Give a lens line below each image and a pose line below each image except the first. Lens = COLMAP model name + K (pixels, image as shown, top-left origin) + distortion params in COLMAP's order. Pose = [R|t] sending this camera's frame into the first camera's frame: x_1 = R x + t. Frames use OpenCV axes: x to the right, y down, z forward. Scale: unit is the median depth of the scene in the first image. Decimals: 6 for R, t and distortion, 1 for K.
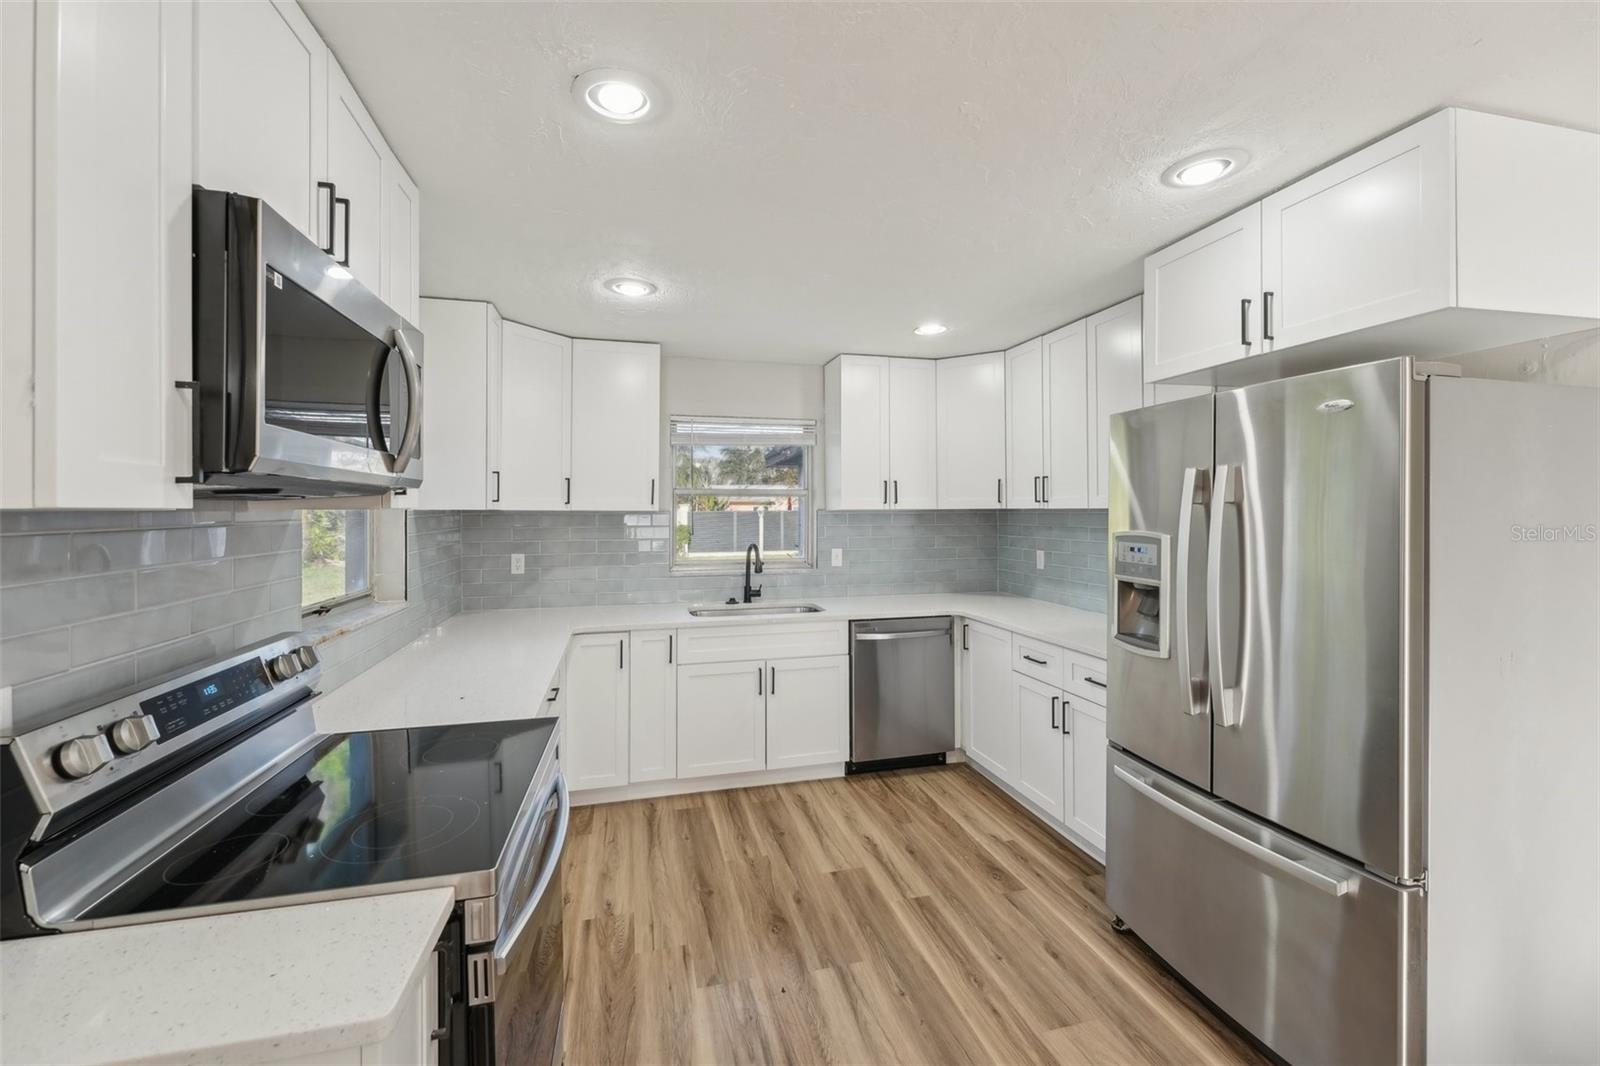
lens RADIAL K [[651.1, 0, 798.7], [0, 651.1, 512.5], [0, 0, 1]] dist [-0.002058, -0.000159]
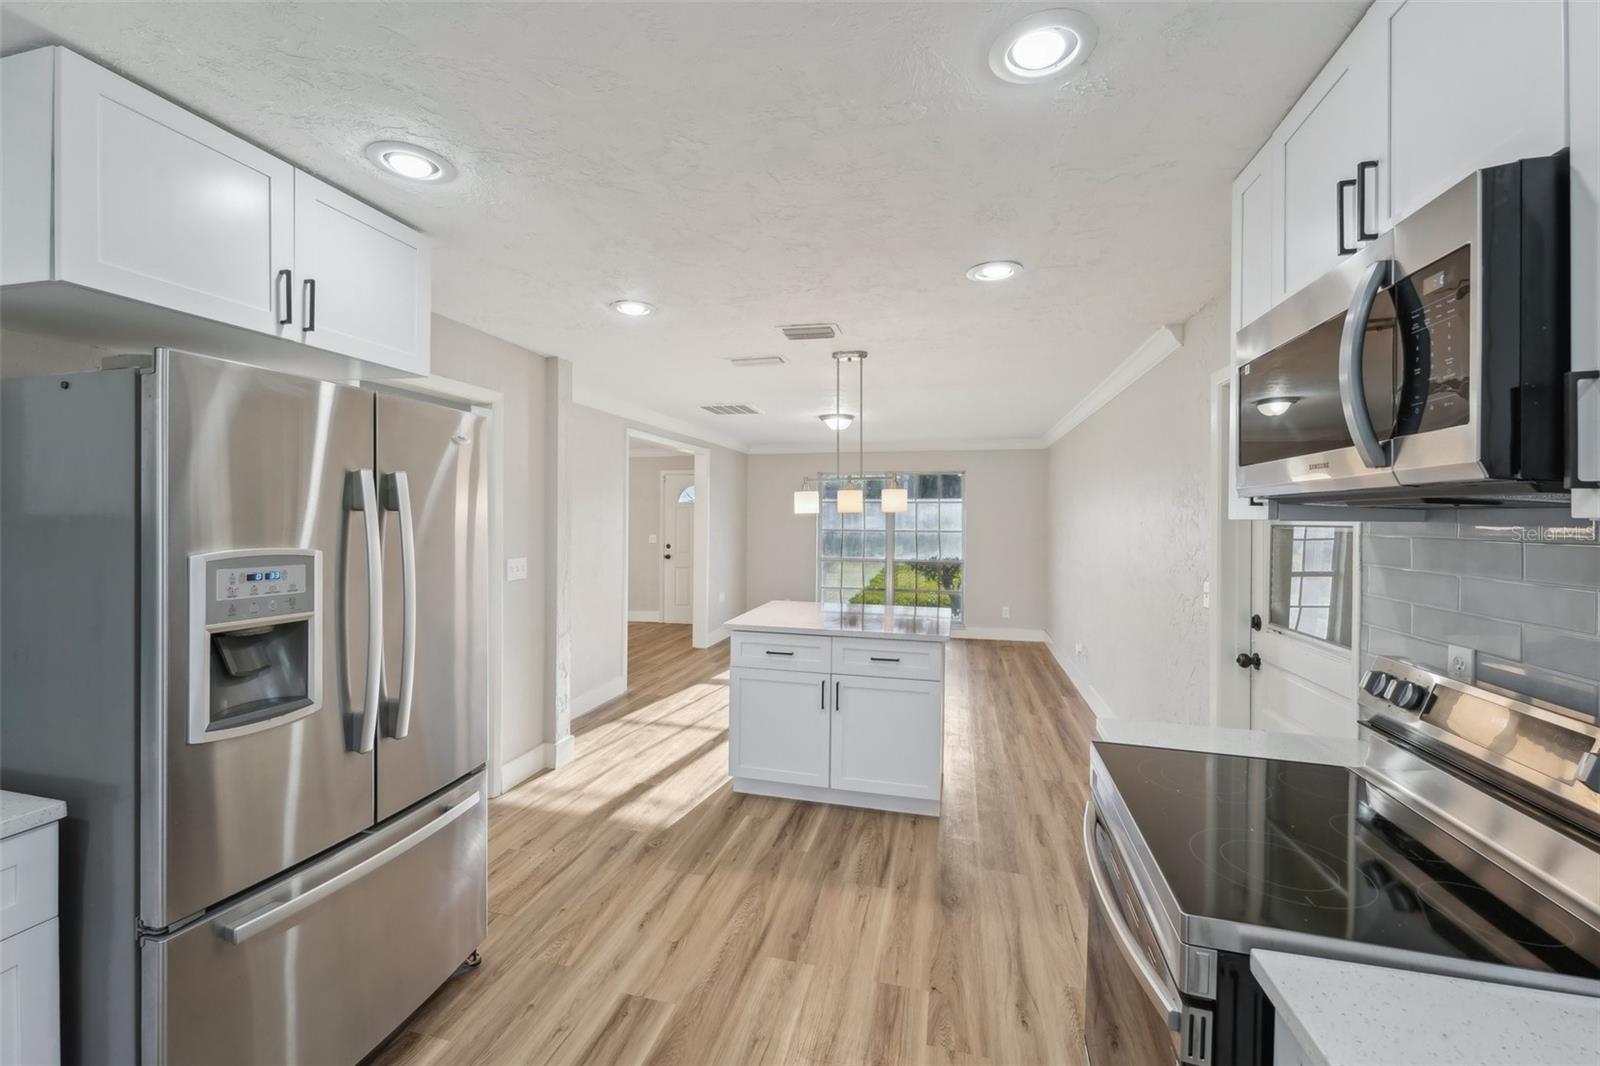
lens RADIAL K [[646.6, 0, 795.1], [0, 646.6, 519.6], [0, 0, 1]] dist [0.003112, 0.000069]
pose [[-0.880242, -0.004862, 0.474500, -0.166675], [-0.003075, 0.999985, 0.004542, -0.003830], [-0.474515, 0.002539, -0.880244, 0.794859]]
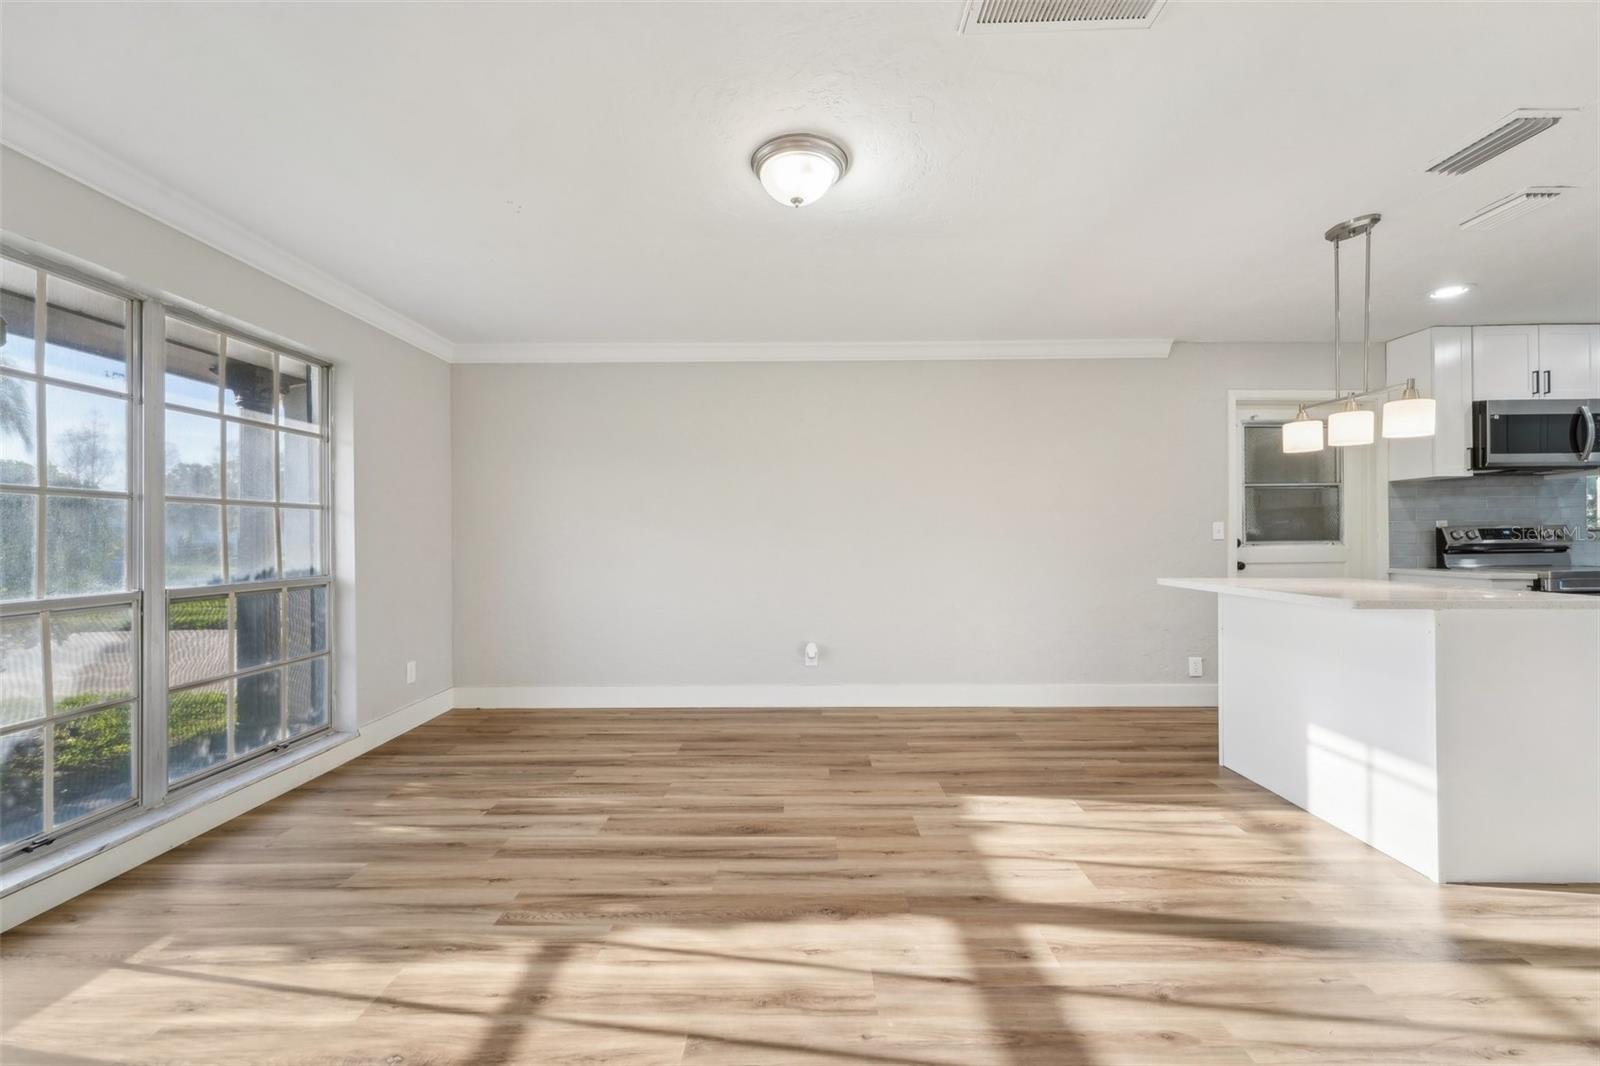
lens RADIAL K [[638.7, 0, 796.8], [0, 638.7, 526.1], [0, 0, 1]] dist [0.000526, -0.000206]
pose [[-0.272856, -0.012894, -0.961968, 1.133395], [0.005212, 0.999876, -0.014880, 0.094241], [0.962041, -0.009074, -0.272755, -0.563261]]
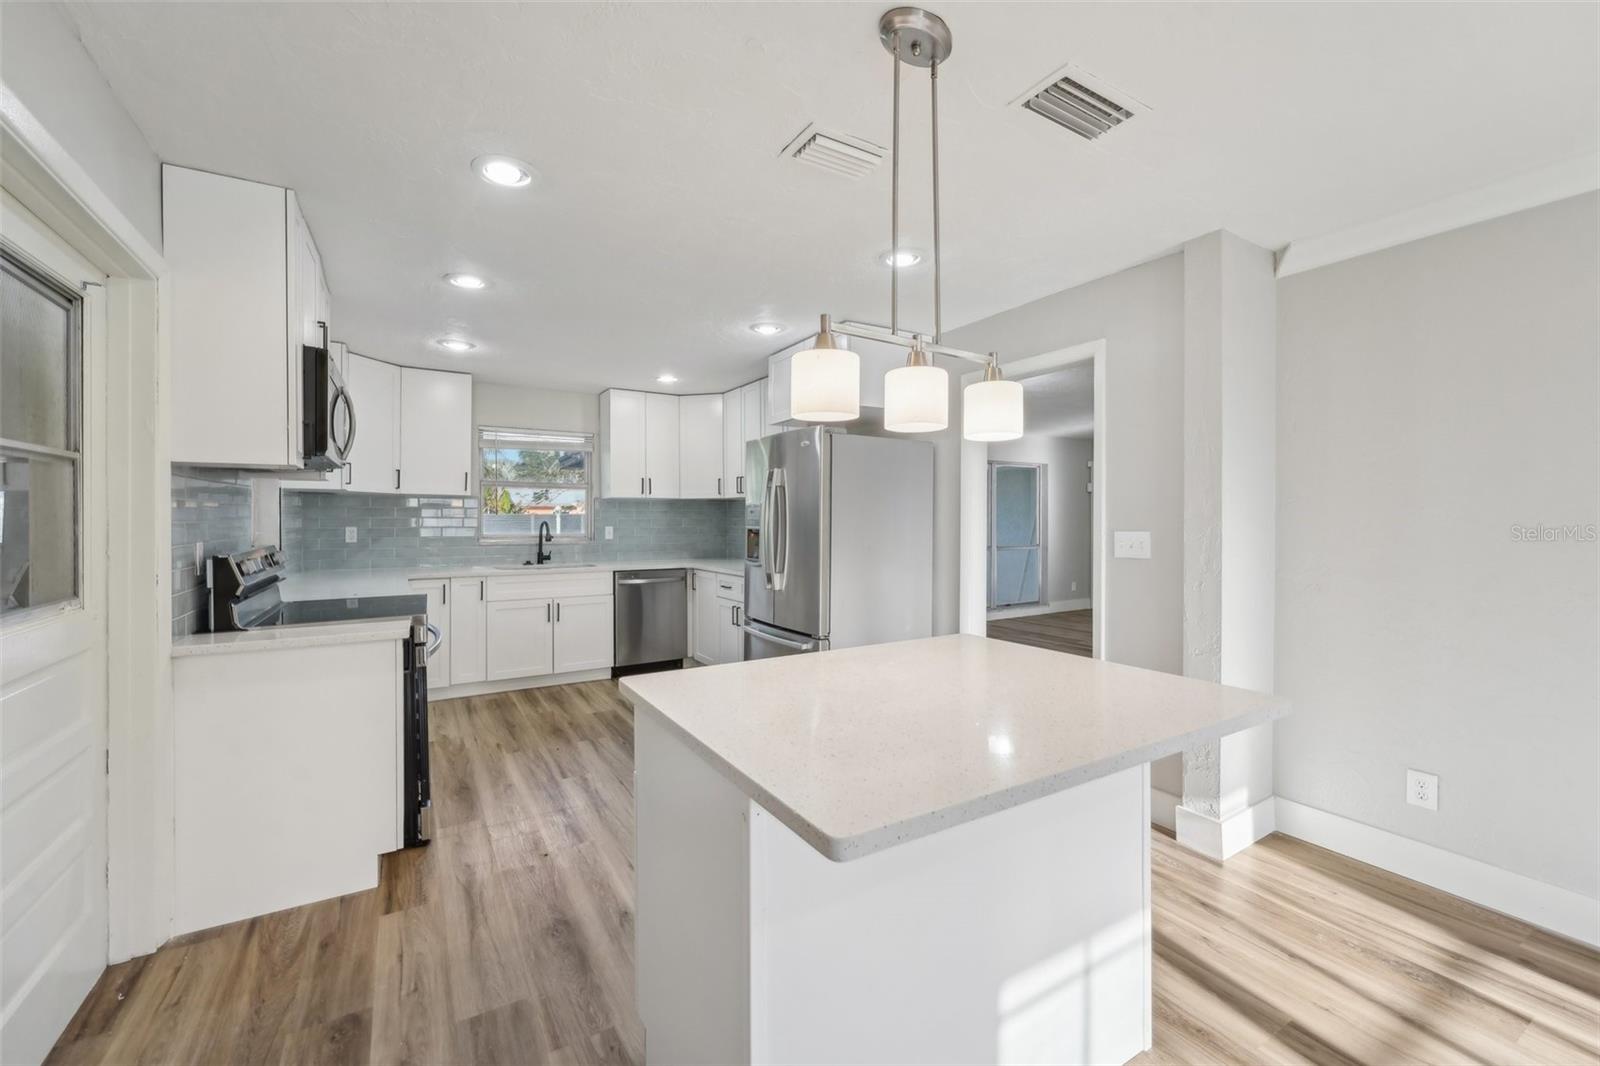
lens RADIAL K [[638.7, 0, 796.8], [0, 638.7, 526.1], [0, 0, 1]] dist [0.000526, -0.000206]
pose [[0.956842, 0.000871, 0.290606, 0.055543], [-0.004112, 0.999936, 0.010540, 0.047454], [-0.290578, -0.011280, 0.956785, -0.520724]]
